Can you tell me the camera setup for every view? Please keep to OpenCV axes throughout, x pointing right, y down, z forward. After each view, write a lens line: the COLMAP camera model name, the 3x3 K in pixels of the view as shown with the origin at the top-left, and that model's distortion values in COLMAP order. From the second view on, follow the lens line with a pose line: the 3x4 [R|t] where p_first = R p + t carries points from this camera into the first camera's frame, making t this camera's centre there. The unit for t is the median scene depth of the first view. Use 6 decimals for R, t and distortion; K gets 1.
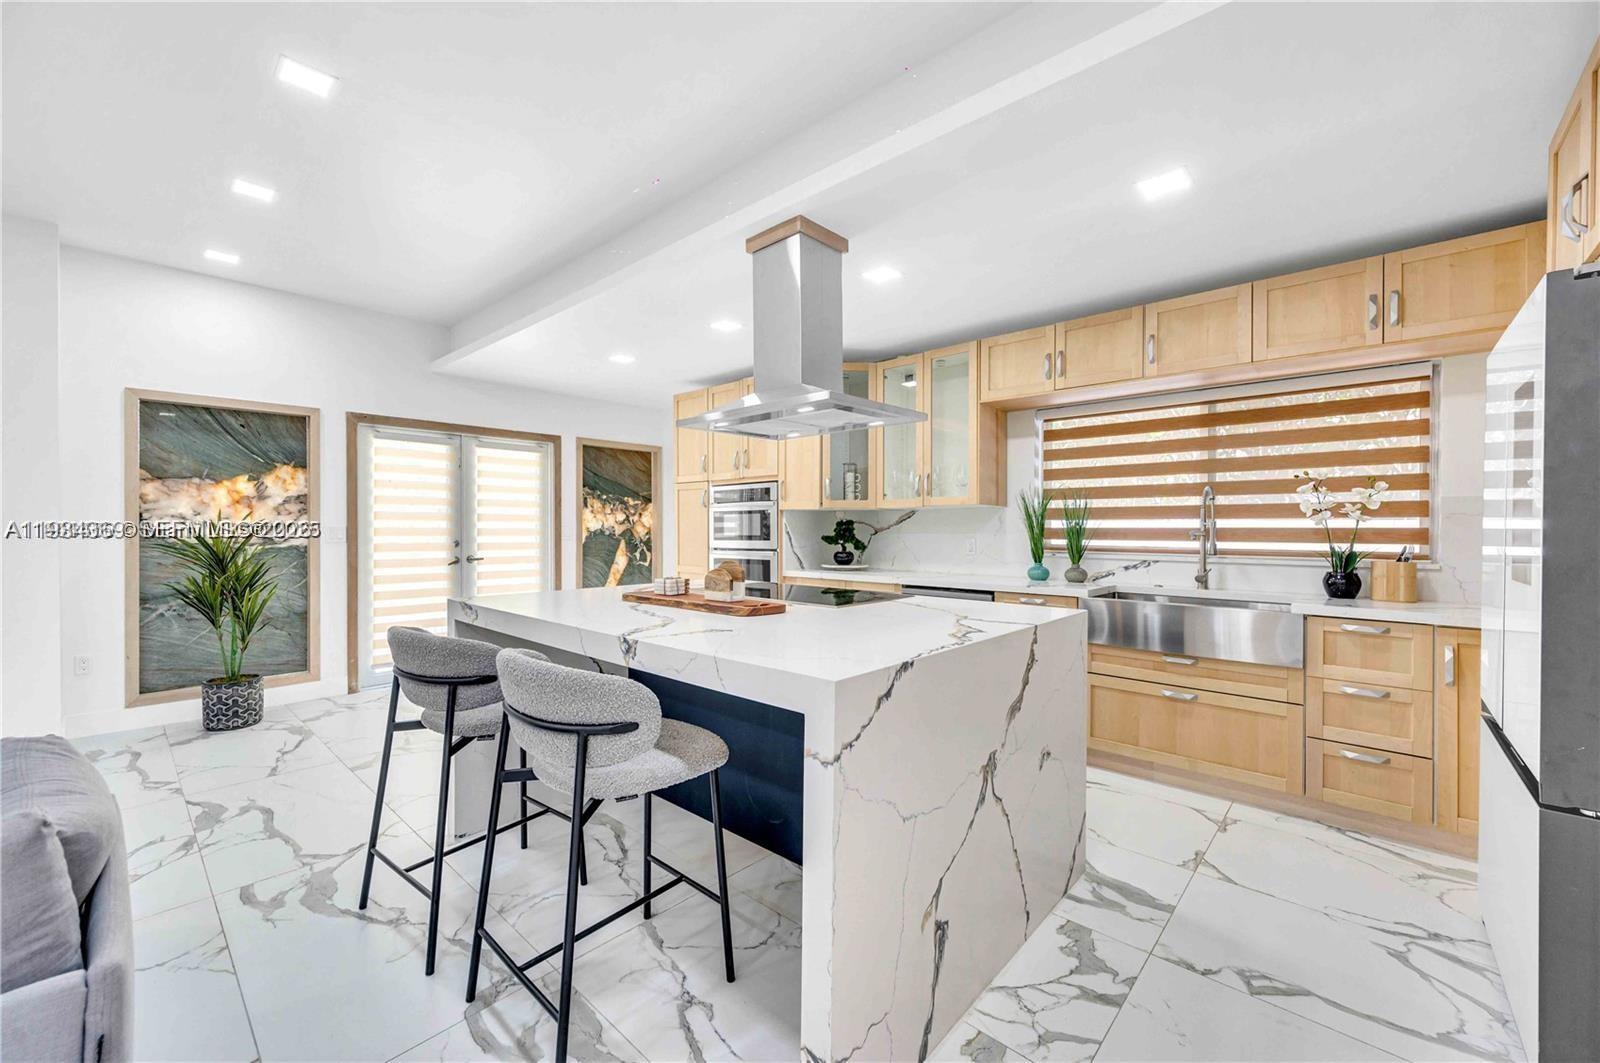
lens RADIAL K [[628.5, 0, 797.1], [0, 628.5, 536.2], [0, 0, 1]] dist [0.001741, 0.000442]
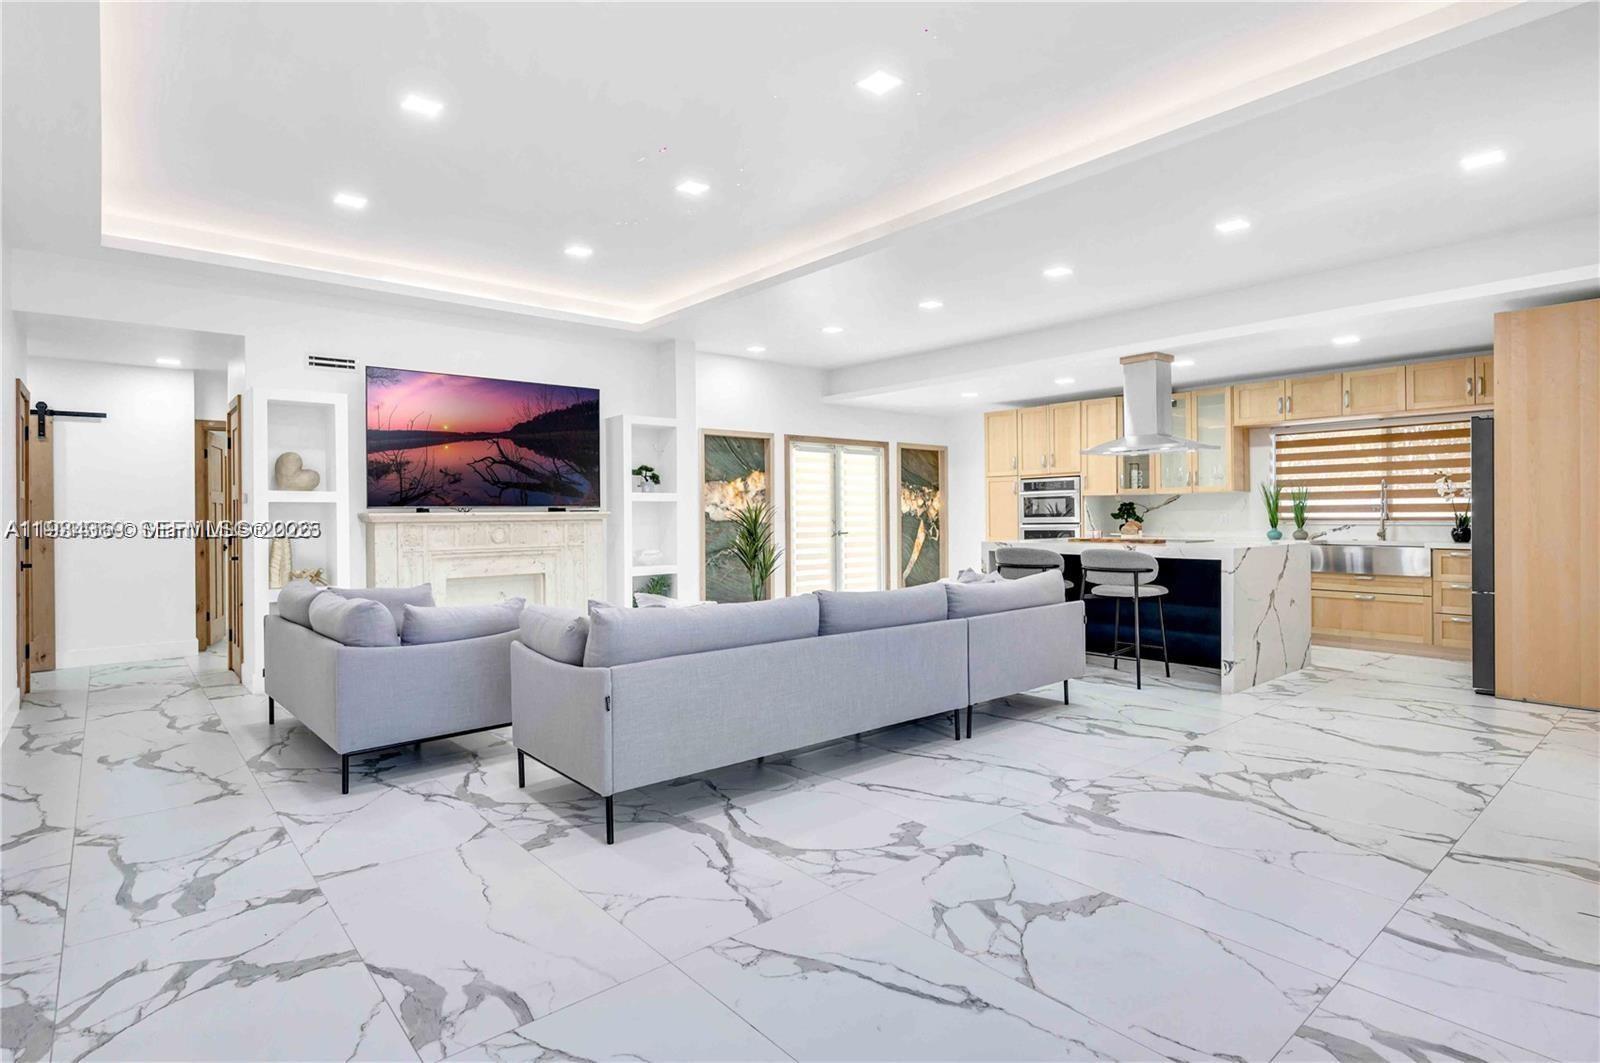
lens RADIAL K [[811.7, 0, 802.4], [0, 811.7, 517.1], [0, 0, 1]] dist [-0.000128, -0.001283]
pose [[0.993256, -0.008617, -0.115625, -0.524553], [0.007223, 0.999896, -0.012472, 0.030796], [0.115721, 0.011552, 0.993215, -1.089419]]
